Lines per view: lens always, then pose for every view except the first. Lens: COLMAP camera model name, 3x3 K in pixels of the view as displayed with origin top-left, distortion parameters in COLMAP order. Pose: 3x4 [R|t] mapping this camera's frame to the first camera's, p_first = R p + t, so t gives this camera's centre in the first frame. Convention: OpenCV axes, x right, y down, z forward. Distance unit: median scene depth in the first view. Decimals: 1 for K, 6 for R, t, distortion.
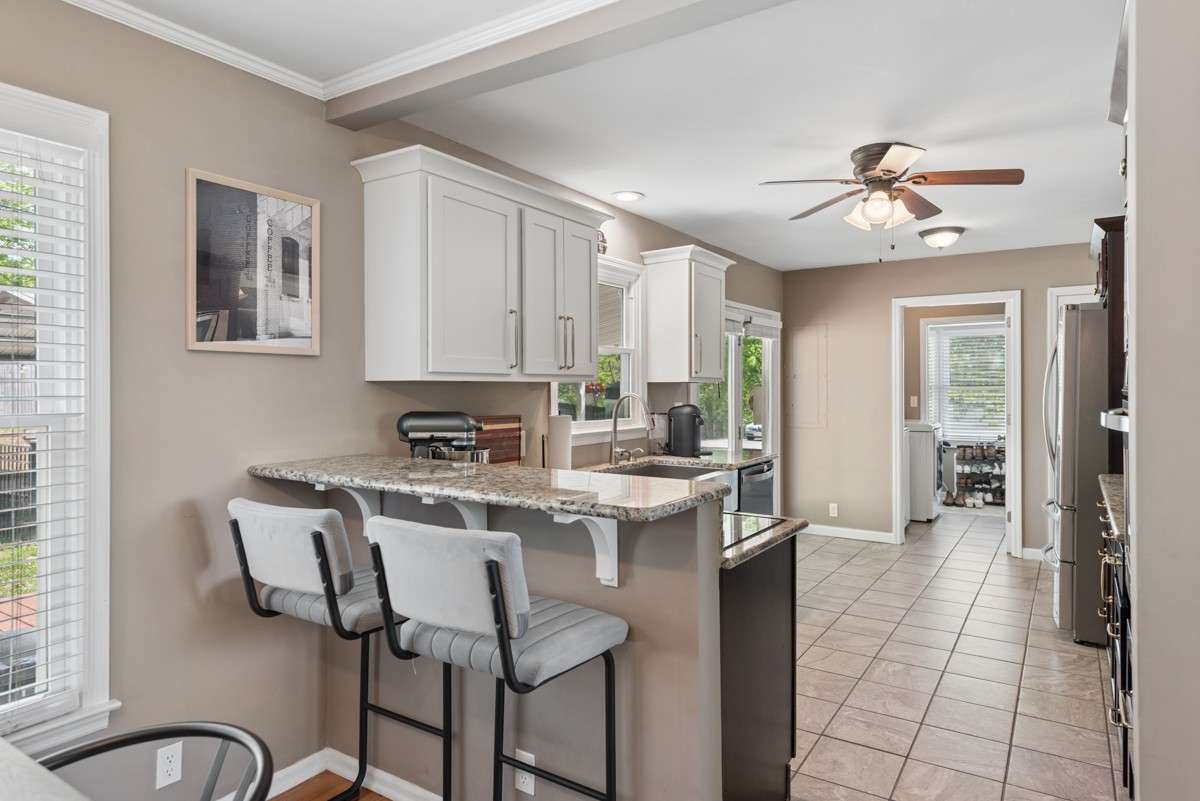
lens RADIAL K [[702.7, 0, 595.5], [0, 702.7, 403.1], [0, 0, 1]] dist [0.027374, -0.003597]
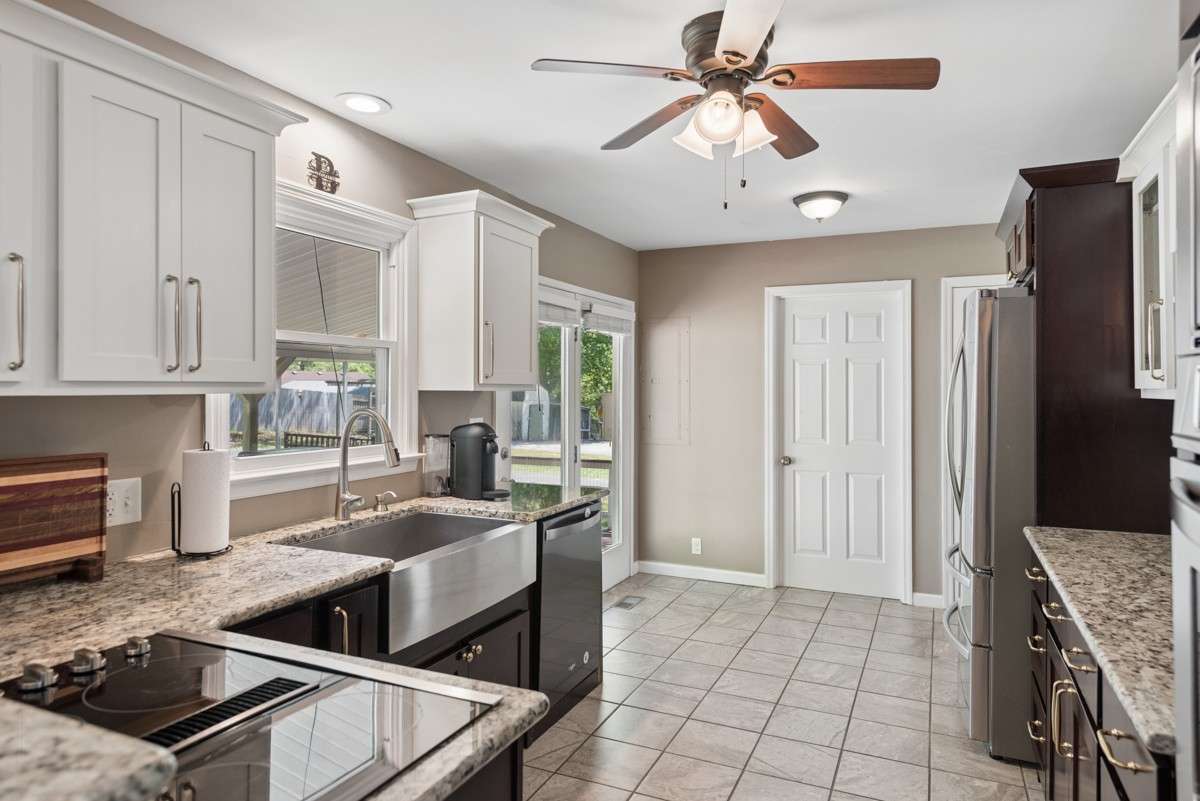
lens RADIAL K [[702.7, 0, 604.1], [0, 702.7, 393.7], [0, 0, 1]] dist [0.027374, -0.003597]
pose [[0.988680, 0.006628, 0.149894, 0.164982], [-0.005055, 0.999928, -0.010871, -0.021471], [-0.149956, 0.009990, 0.988642, 0.322396]]
